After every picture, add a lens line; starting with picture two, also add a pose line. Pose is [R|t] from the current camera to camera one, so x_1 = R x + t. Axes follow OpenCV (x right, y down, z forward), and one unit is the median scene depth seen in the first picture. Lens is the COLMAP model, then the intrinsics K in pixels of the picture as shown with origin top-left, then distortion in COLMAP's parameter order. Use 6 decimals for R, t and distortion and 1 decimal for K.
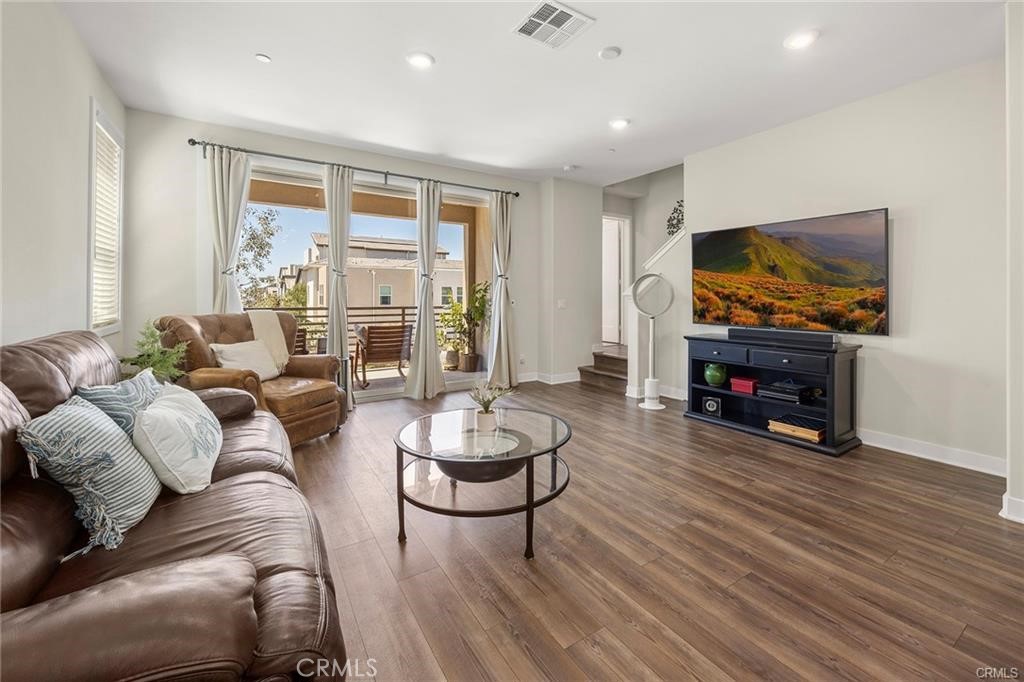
lens RADIAL K [[430.5, 0, 544.5], [0, 430.5, 294.6], [0, 0, 1]] dist [-0.000607, -0.000200]
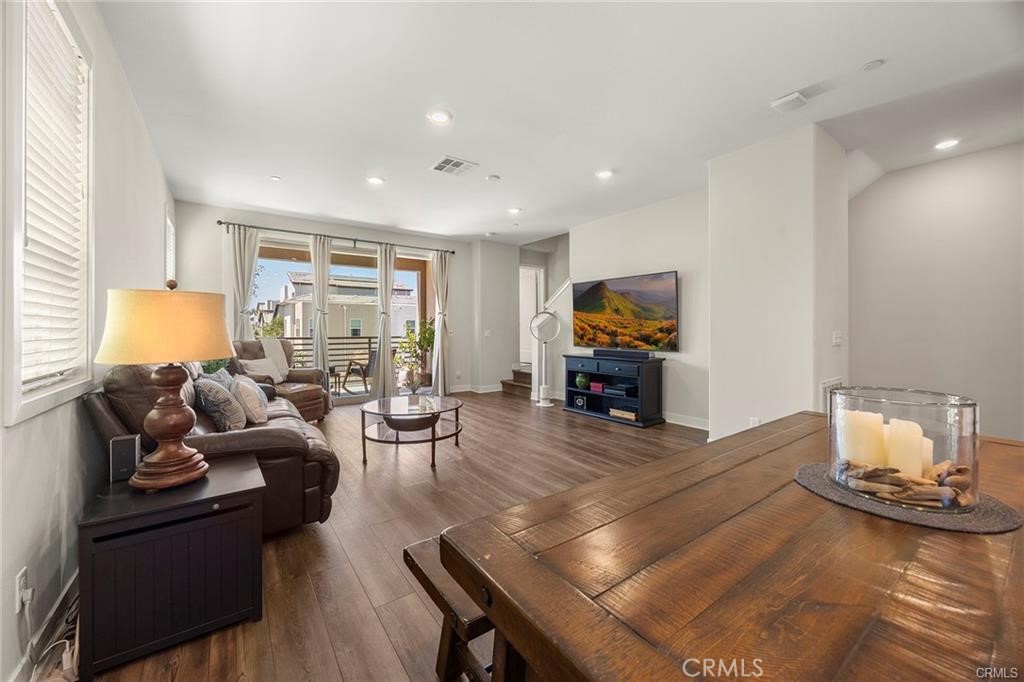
lens RADIAL K [[395.4, 0, 513.7], [0, 395.4, 330.1], [0, 0, 1]] dist [0.000064, -0.000021]
pose [[0.999651, -0.004375, 0.026064, 0.118135], [0.004162, 0.999957, 0.008244, 0.001491], [-0.026099, -0.008133, 0.999626, -0.313214]]
